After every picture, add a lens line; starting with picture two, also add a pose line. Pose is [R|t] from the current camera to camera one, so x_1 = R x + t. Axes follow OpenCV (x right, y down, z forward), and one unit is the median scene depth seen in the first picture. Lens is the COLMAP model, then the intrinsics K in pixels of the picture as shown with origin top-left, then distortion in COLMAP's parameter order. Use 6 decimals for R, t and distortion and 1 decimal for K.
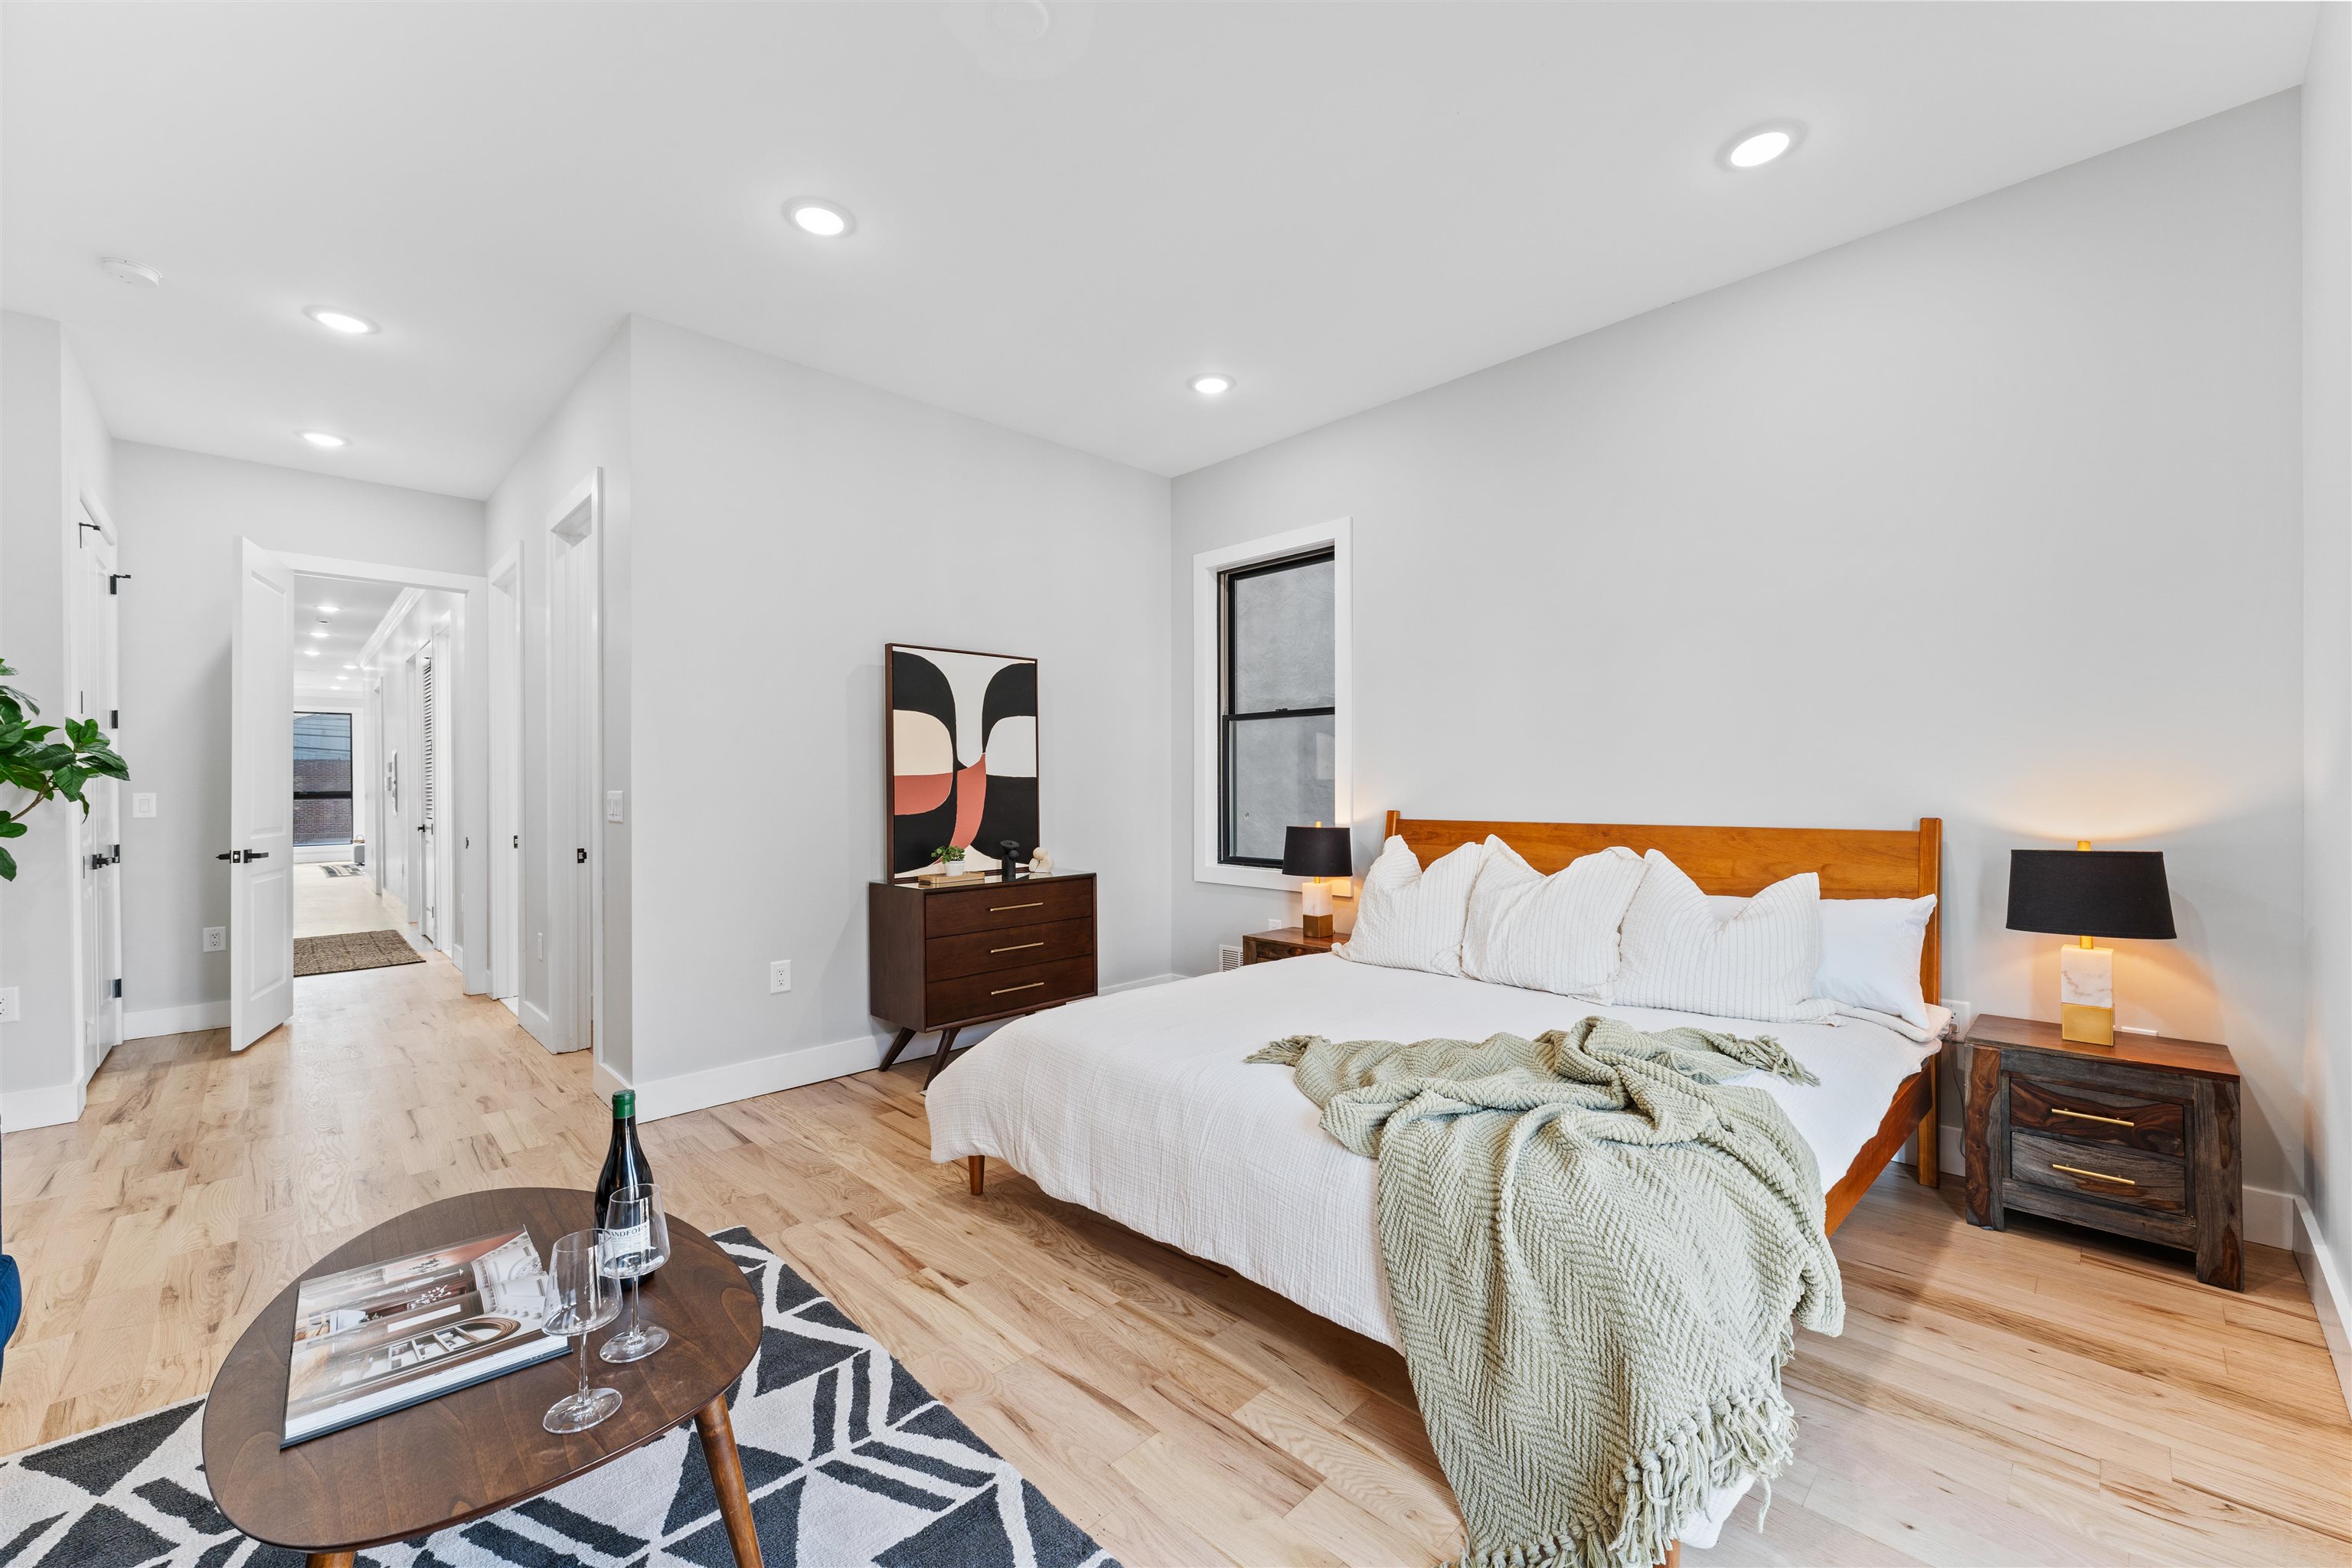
lens RADIAL K [[933.0, 0, 1176.0], [0, 933.0, 784.0], [0, 0, 1]] dist [0.015234, 0.000136]
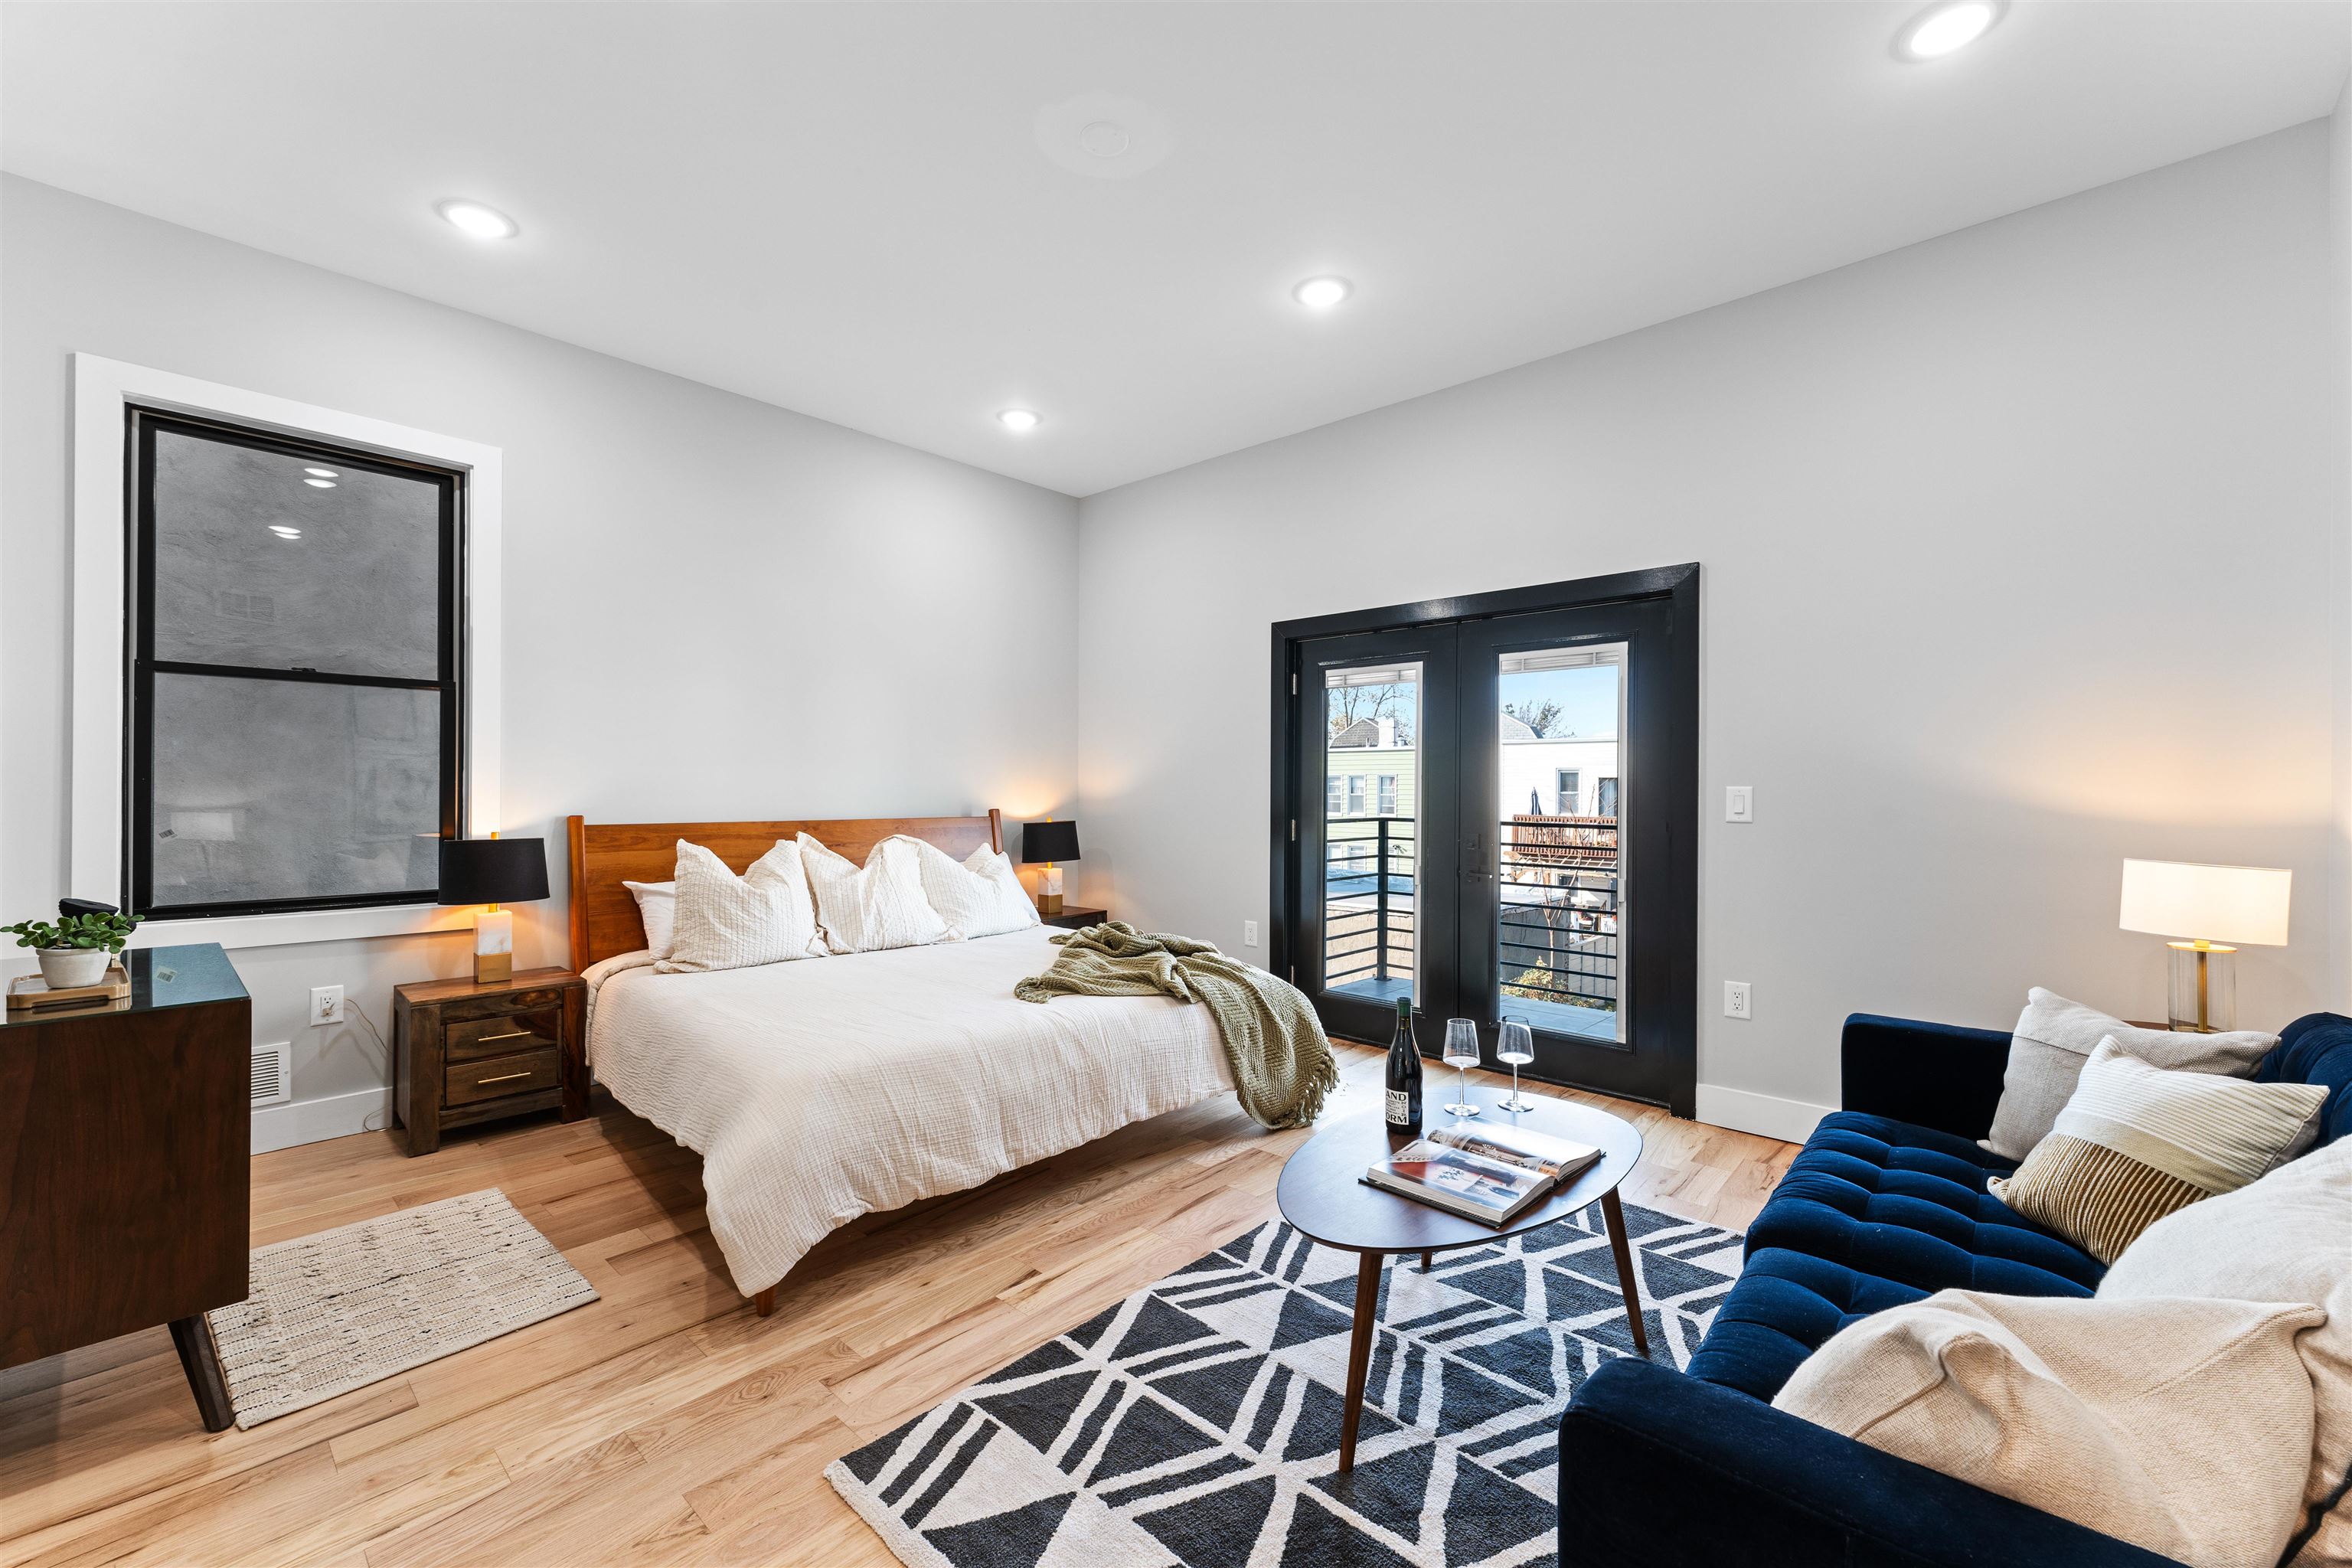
lens RADIAL K [[933.0, 0, 1176.0], [0, 933.0, 784.0], [0, 0, 1]] dist [0.015234, 0.000136]
pose [[-0.048297, 0.014485, 0.998728, -1.155513], [-0.007338, 0.999863, -0.014856, 0.012457], [-0.998806, -0.008046, -0.048184, 0.820770]]
